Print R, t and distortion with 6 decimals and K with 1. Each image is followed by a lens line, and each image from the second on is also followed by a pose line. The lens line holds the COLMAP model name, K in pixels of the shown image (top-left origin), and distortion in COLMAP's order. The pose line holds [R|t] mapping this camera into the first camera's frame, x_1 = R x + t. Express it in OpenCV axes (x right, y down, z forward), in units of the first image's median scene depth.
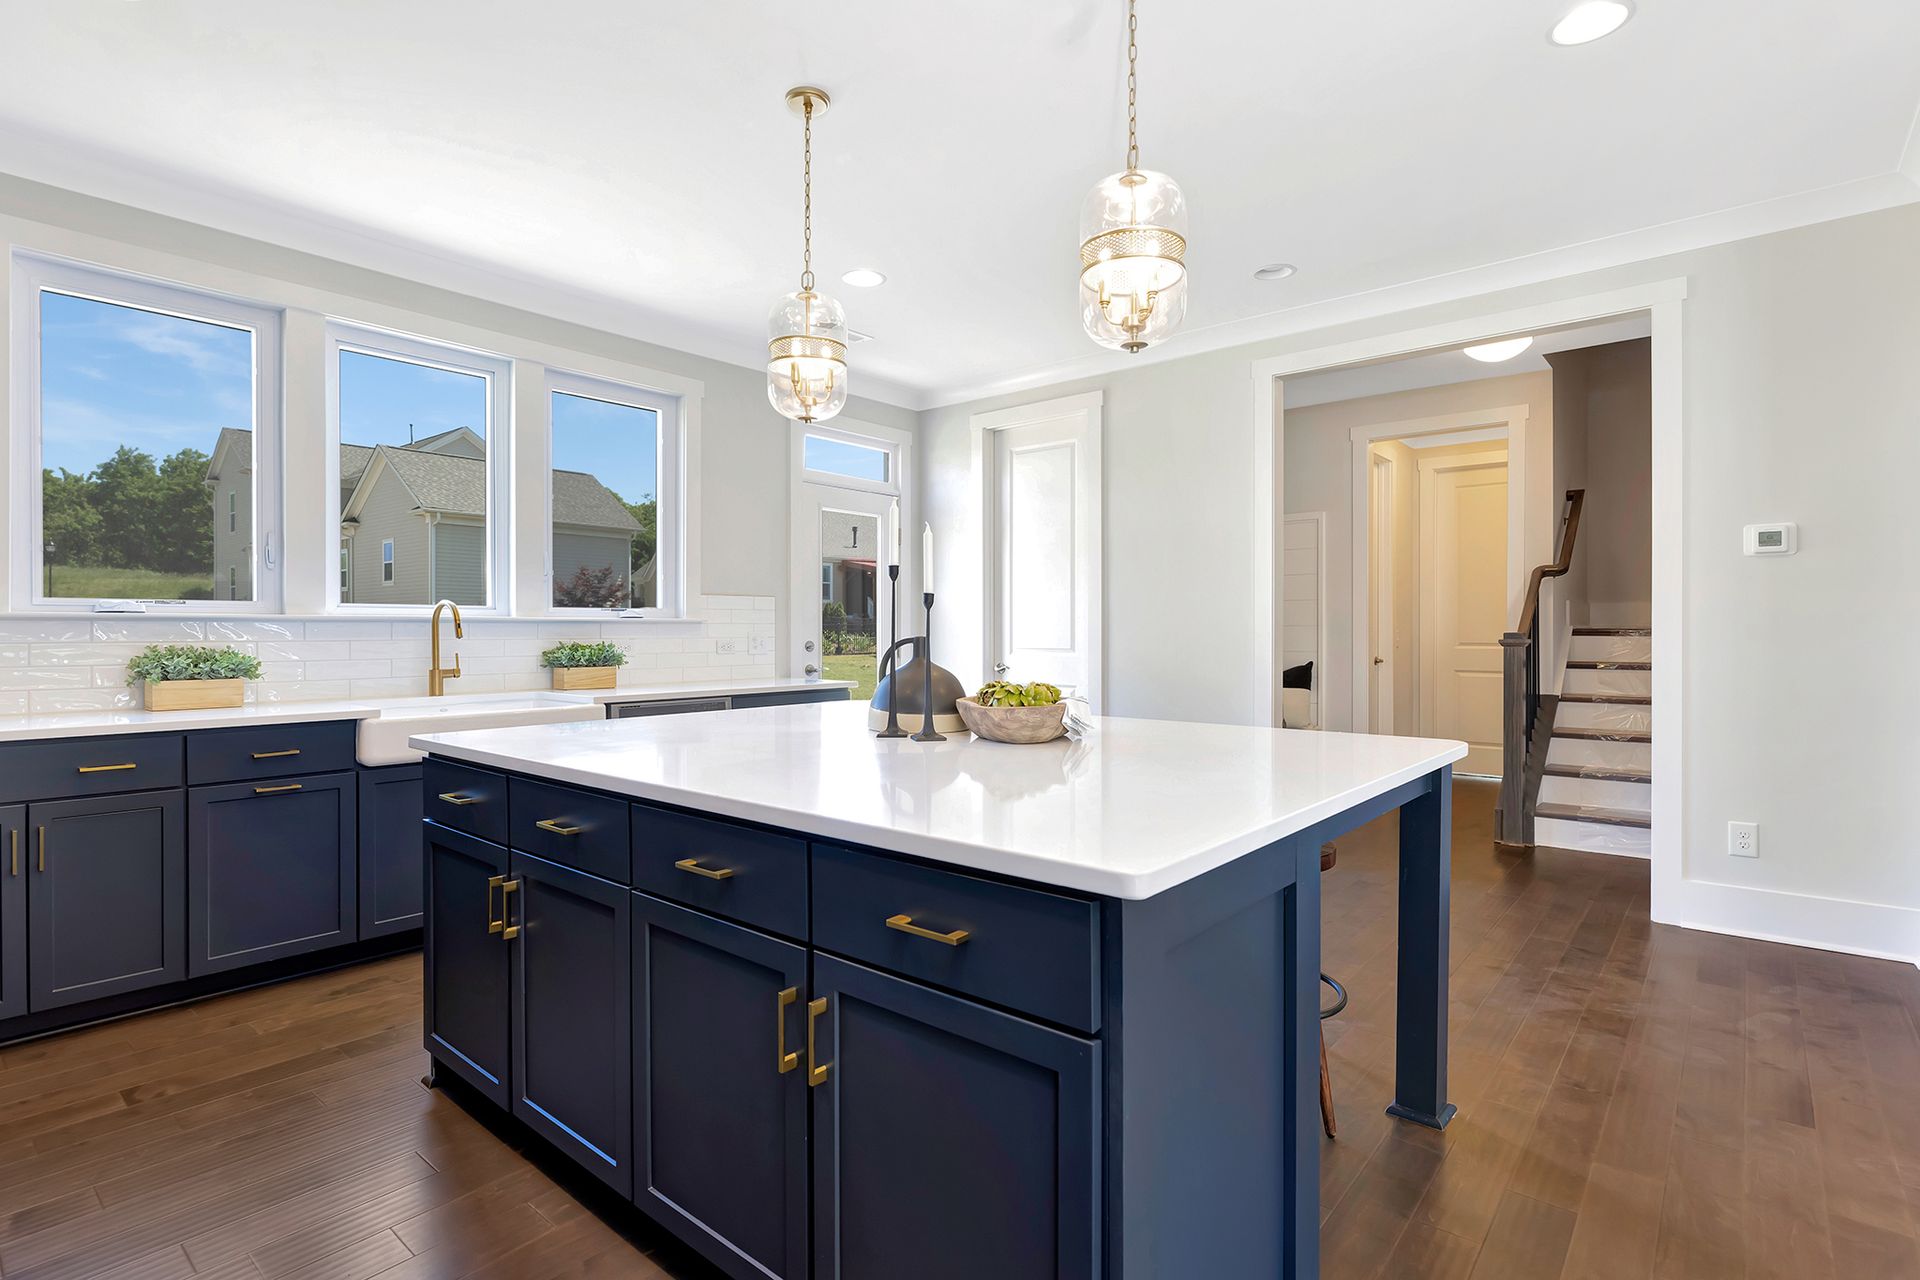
lens RADIAL K [[933.3, 0, 968.7], [0, 933.3, 635.0], [0, 0, 1]] dist [-0.000609, -0.000157]
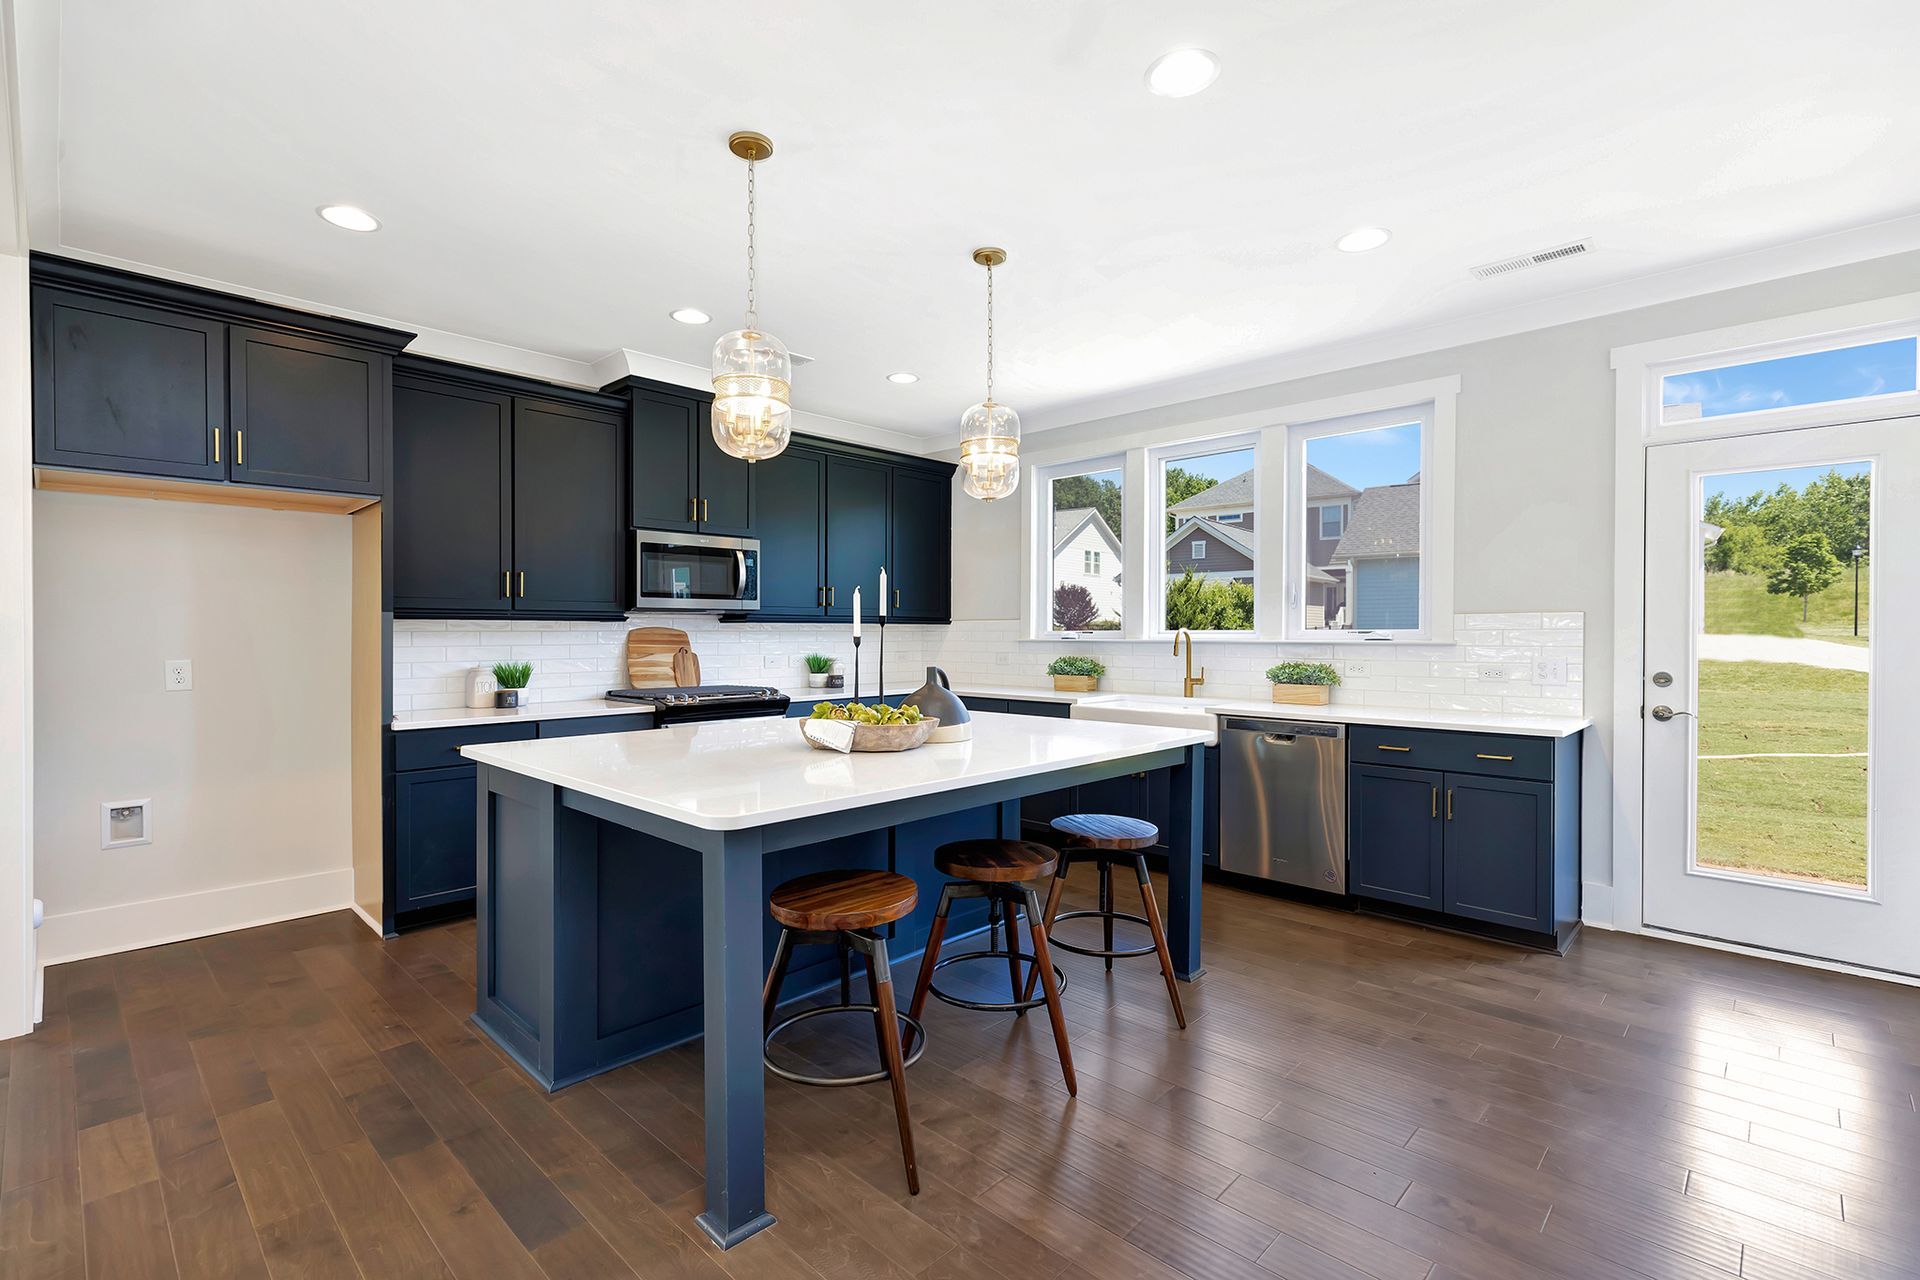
lens RADIAL K [[933.3, 0, 969.9], [0, 933.3, 634.7], [0, 0, 1]] dist [-0.000609, -0.000157]
pose [[-0.087345, 0.007938, -0.996146, 1.015773], [-0.002728, 0.999963, 0.008207, -0.045509], [0.996174, 0.003434, -0.087320, 0.968229]]
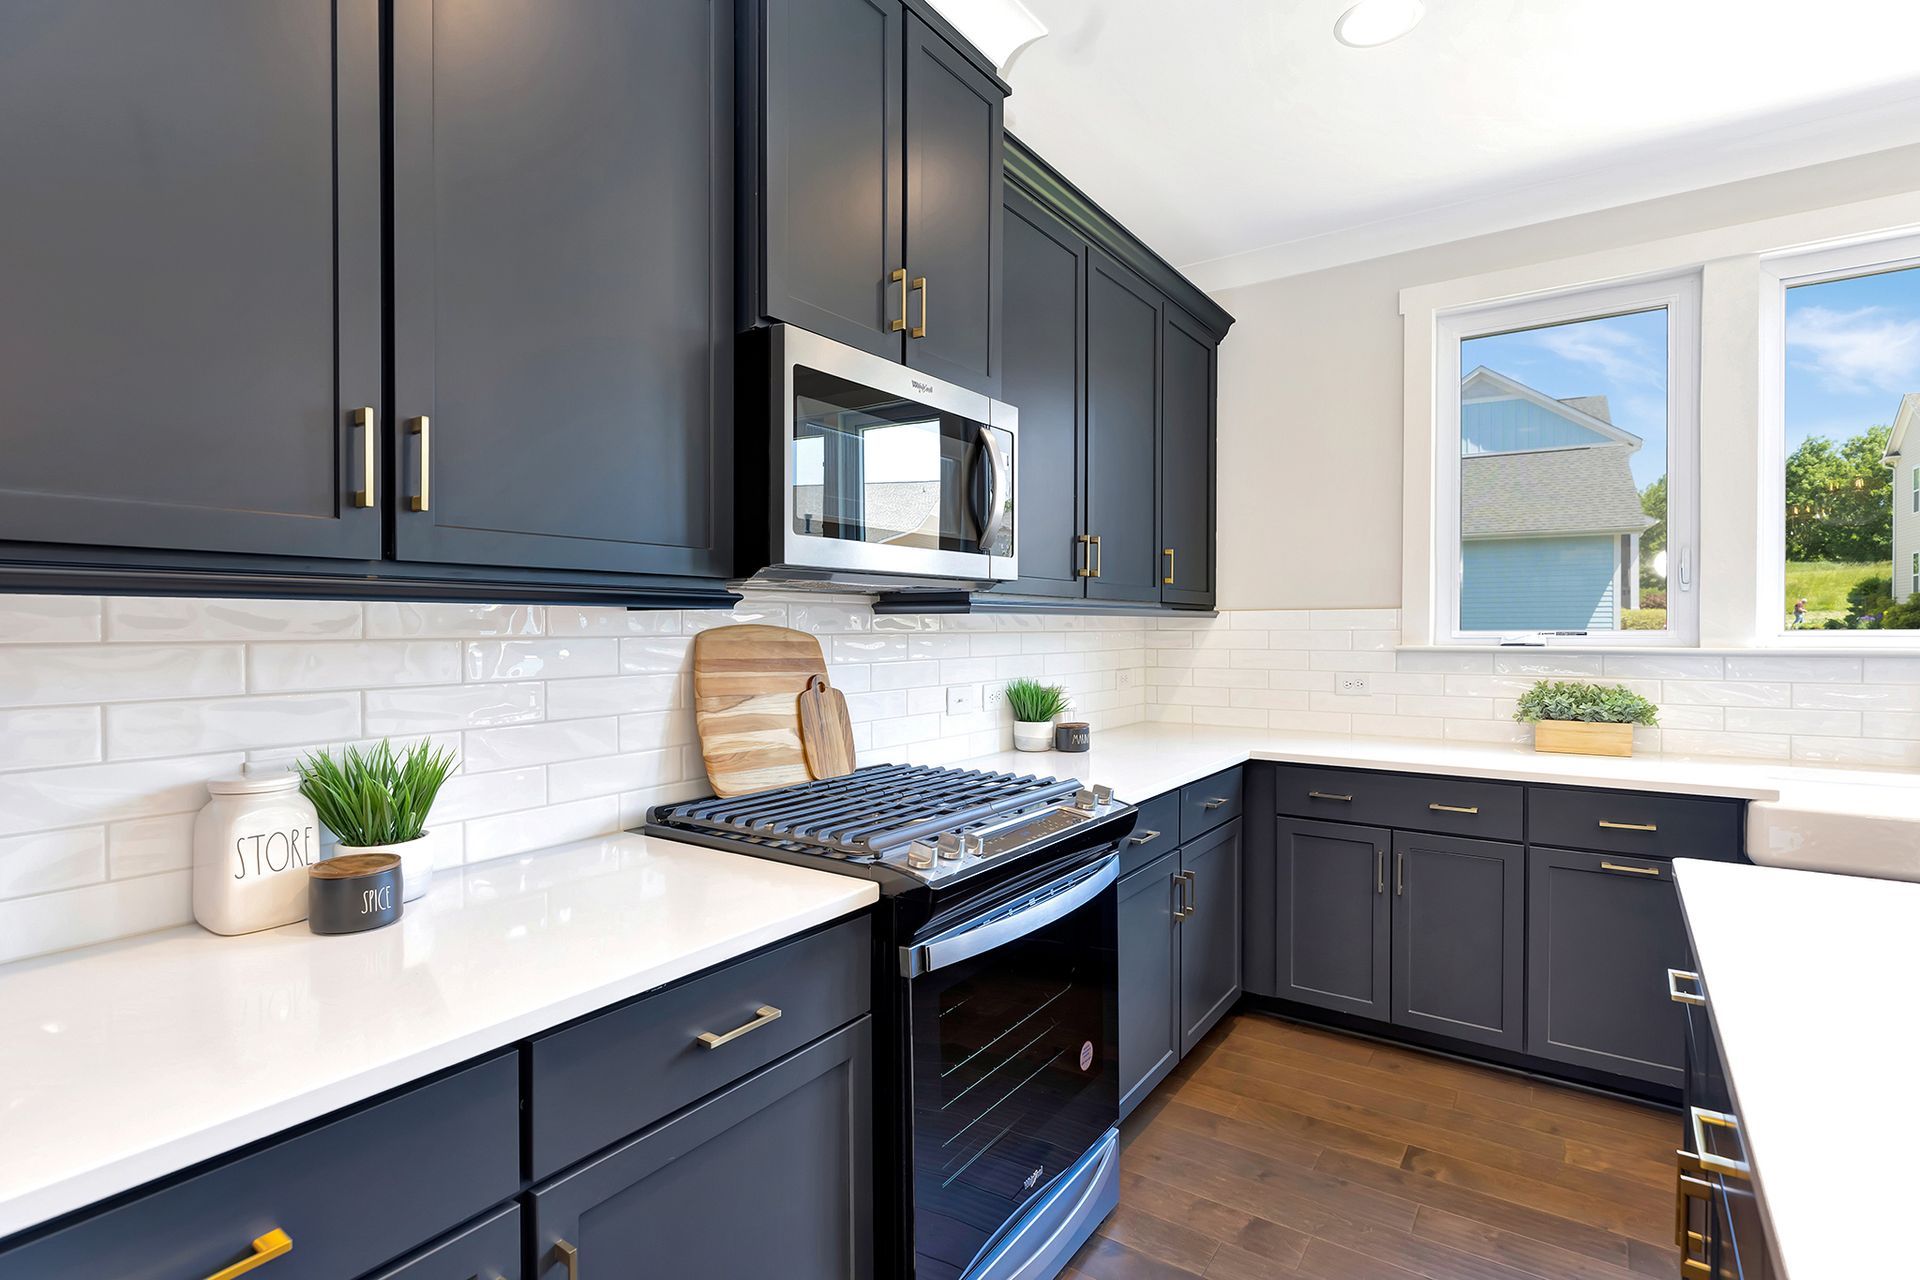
lens RADIAL K [[933.3, 0, 952.4], [0, 933.3, 635.5], [0, 0, 1]] dist [-0.000609, -0.000157]
pose [[0.082802, 0.013679, -0.996472, 0.018171], [-0.003159, 0.999904, 0.013463, -0.045422], [0.996561, 0.002033, 0.082837, 0.323753]]
